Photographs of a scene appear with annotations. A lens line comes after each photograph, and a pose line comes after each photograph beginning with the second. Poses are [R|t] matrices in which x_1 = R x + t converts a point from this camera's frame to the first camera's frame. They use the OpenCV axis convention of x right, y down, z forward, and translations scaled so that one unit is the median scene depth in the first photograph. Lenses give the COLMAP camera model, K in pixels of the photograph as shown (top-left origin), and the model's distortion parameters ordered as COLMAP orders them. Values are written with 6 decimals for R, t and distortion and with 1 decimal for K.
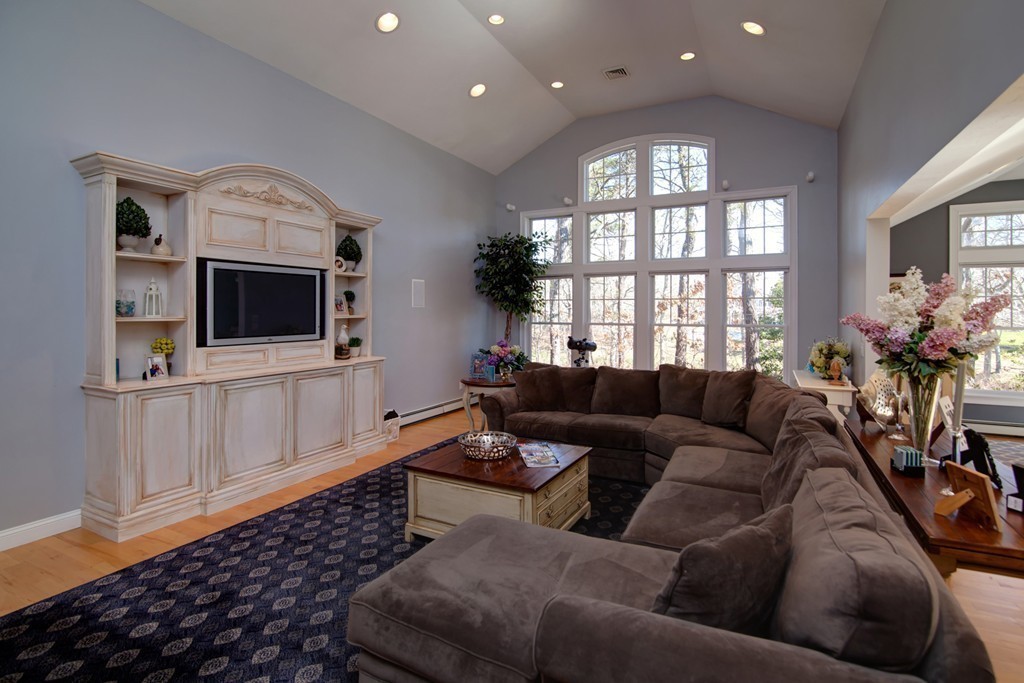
lens RADIAL K [[500.8, 0, 515.1], [0, 500.8, 312.9], [0, 0, 1]] dist [-0.021451, 0.000359]
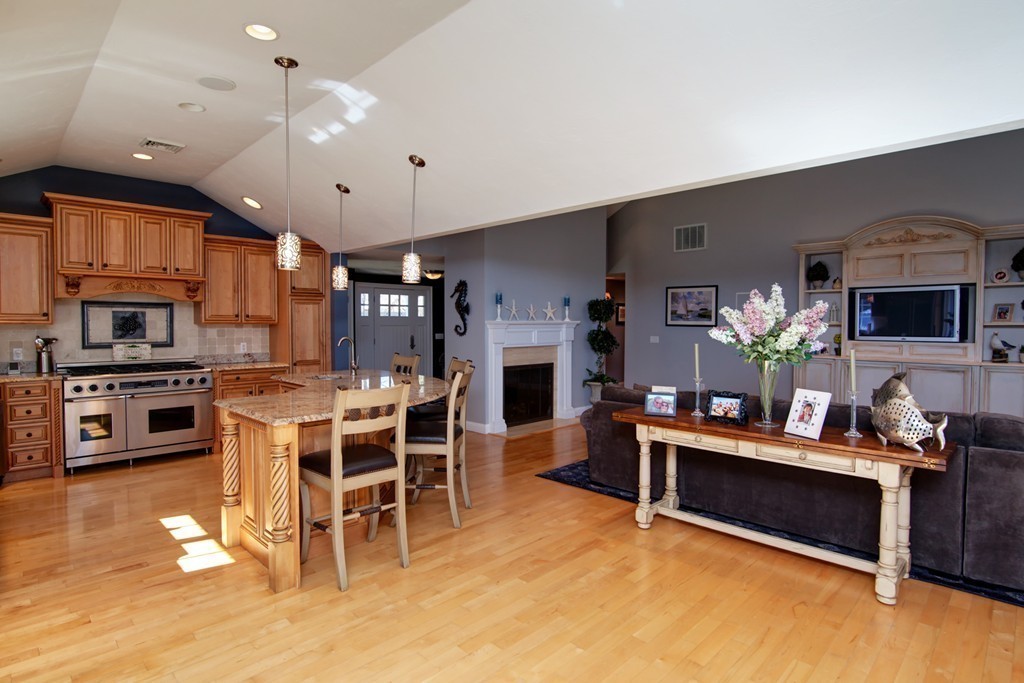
lens RADIAL K [[534.7, 0, 509.8], [0, 534.7, 336.4], [0, 0, 1]] dist [-0.003557, -0.001486]
pose [[-0.317149, 0.024336, -0.948064, 1.138365], [-0.003780, 0.999630, 0.026924, 0.008050], [0.948368, 0.012122, -0.316939, 0.359161]]
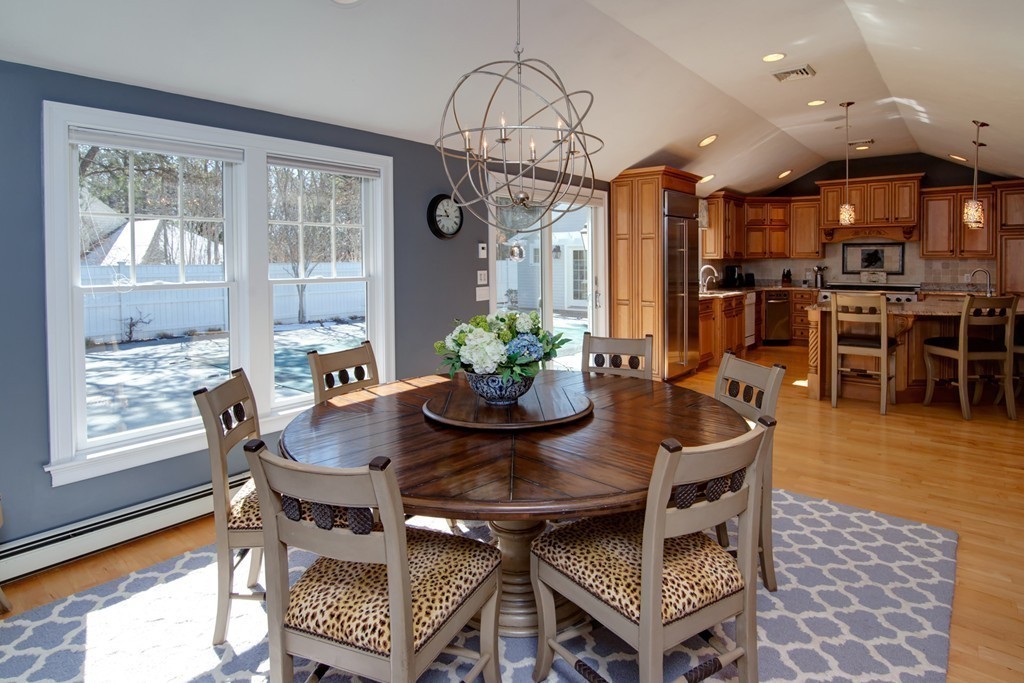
lens RADIAL K [[549.1, 0, 509.8], [0, 549.1, 267.3], [0, 0, 1]] dist [-0.002986, -0.001764]
pose [[-0.974335, -0.001095, 0.225102, 1.022858], [0.003317, 0.999810, 0.019219, 0.007385], [-0.225080, 0.019473, -0.974146, 1.181746]]
